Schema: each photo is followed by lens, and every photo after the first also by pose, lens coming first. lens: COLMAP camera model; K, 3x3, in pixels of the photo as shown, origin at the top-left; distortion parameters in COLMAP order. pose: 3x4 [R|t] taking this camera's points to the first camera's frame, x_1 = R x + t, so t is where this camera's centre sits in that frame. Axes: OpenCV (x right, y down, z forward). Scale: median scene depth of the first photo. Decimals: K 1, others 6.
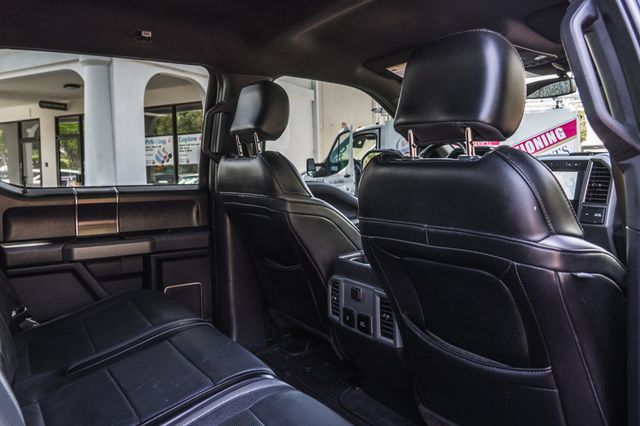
lens RADIAL K [[512.5, 0, 354.0], [0, 512.5, 183.2], [0, 0, 1]] dist [-0.017537, -0.000923]
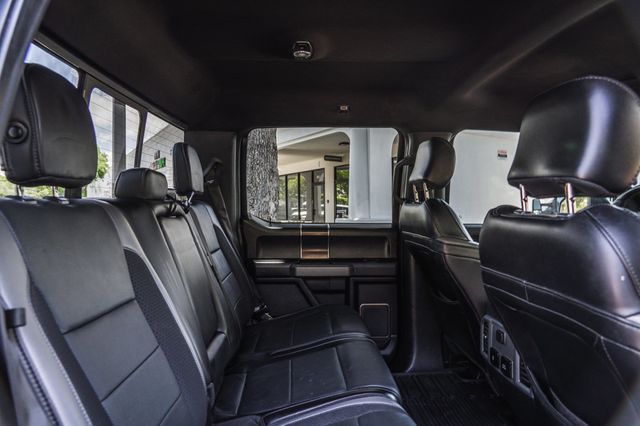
lens RADIAL K [[431.5, 0, 320.0], [0, 431.5, 213.0], [0, 0, 1]] dist [-0.005022, 0.000112]
pose [[0.840563, 0.024171, -0.541174, 0.134590], [-0.030141, 0.999543, -0.002173, -0.019158], [0.540874, 0.018138, 0.840908, 0.043990]]
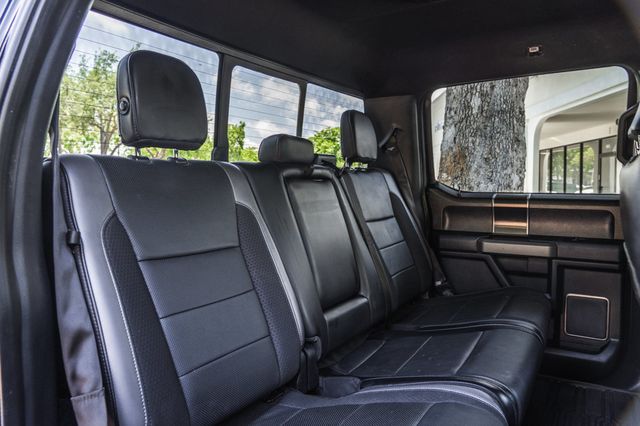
lens RADIAL K [[439.5, 0, 320.0], [0, 439.5, 213.0], [0, 0, 1]] dist [-0.006895, -0.001751]
pose [[0.390619, 0.074073, -0.917567, 0.260132], [-0.030880, 0.997251, 0.067360, -0.001514], [0.920034, 0.002023, 0.391832, 0.220791]]
